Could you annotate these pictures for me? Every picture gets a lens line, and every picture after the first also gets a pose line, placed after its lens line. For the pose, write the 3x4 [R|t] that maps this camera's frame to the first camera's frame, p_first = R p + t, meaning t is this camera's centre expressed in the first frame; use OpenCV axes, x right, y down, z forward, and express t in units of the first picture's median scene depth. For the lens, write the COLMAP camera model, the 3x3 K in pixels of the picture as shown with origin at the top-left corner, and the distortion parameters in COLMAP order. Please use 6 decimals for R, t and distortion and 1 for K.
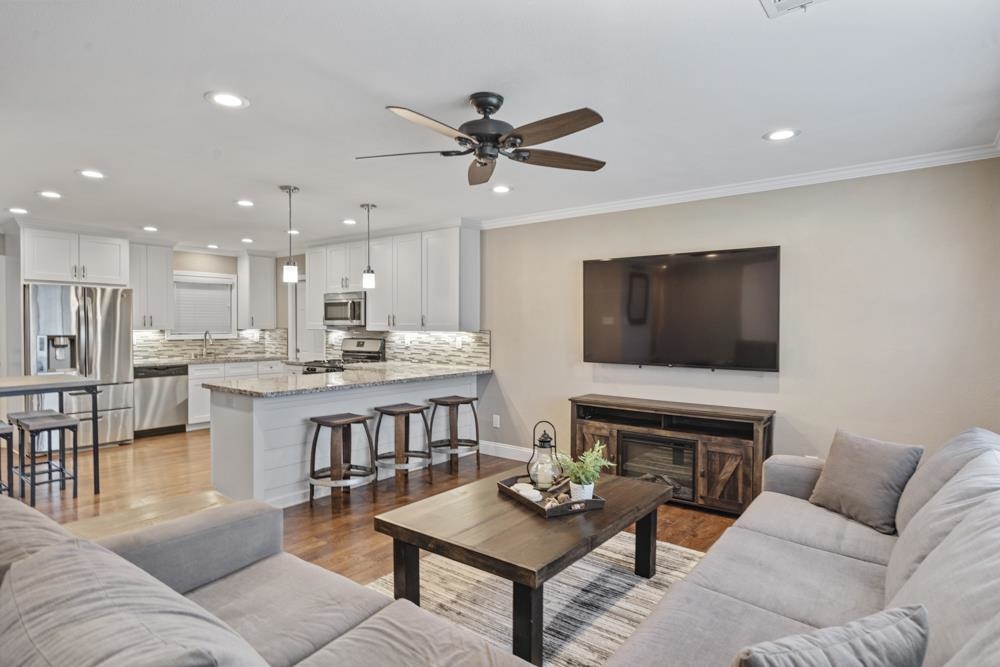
lens RADIAL K [[538.2, 0, 500.6], [0, 538.2, 331.8], [0, 0, 1]] dist [0.002407, 0.000661]
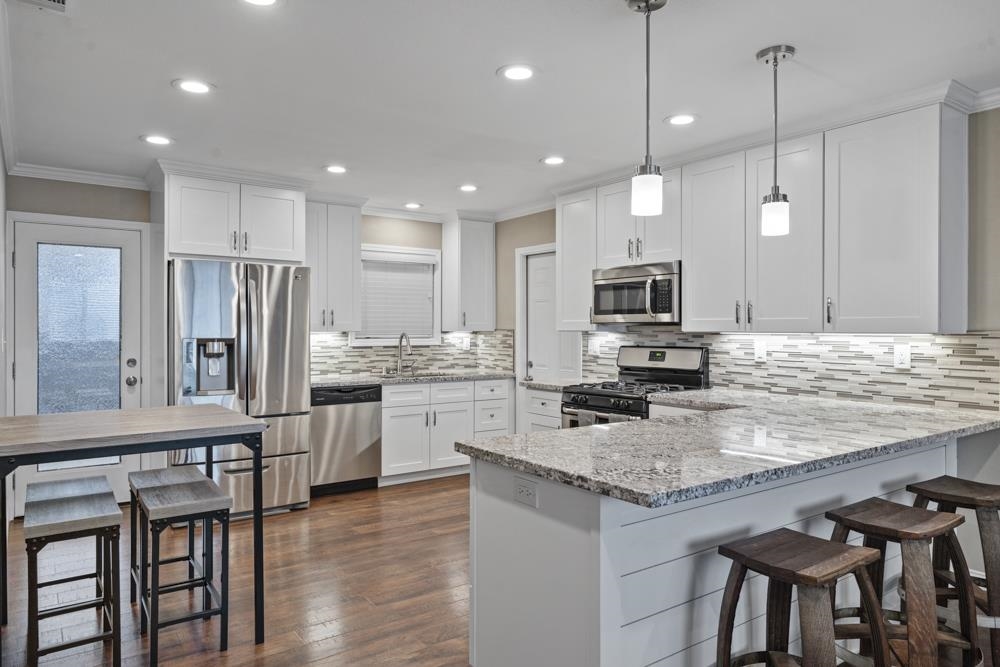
lens RADIAL K [[648.1, 0, 499.6], [0, 648.1, 326.1], [0, 0, 1]] dist [0.001091, -0.000104]
pose [[0.957788, -0.002637, -0.287463, -0.239537], [-0.002873, 0.999820, -0.018746, 0.004831], [0.287461, 0.018781, 0.957608, 0.319485]]
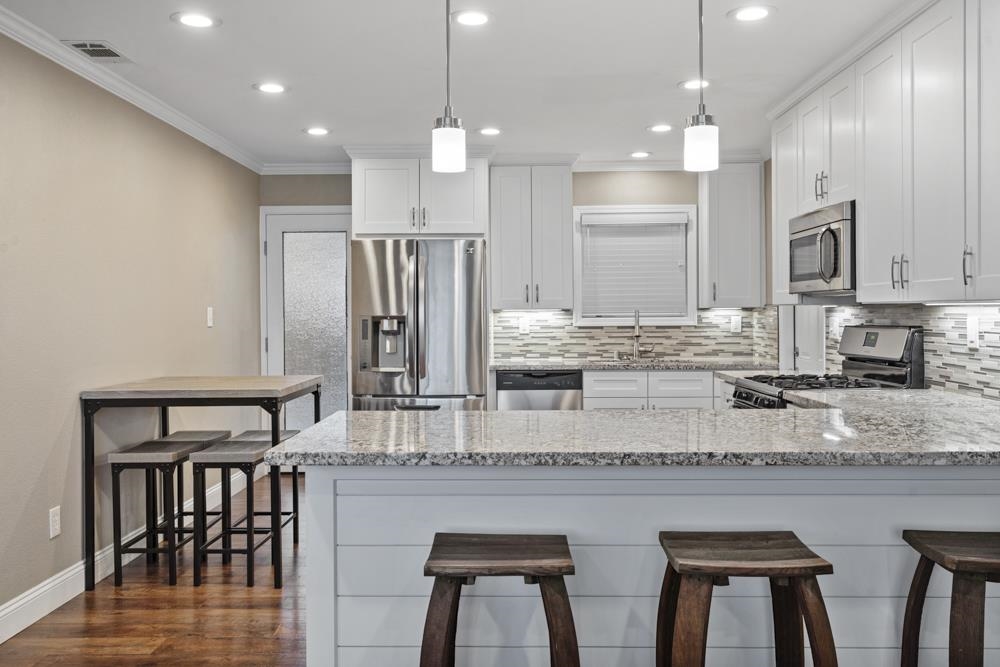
lens RADIAL K [[853.8, 0, 503.5], [0, 853.8, 319.2], [0, 0, 1]] dist [0.011109, -0.002441]
pose [[0.593361, -0.000301, -0.804937, 0.086918], [-0.002624, 0.999994, -0.002308, 0.011019], [0.804932, 0.003482, 0.593356, 0.449119]]
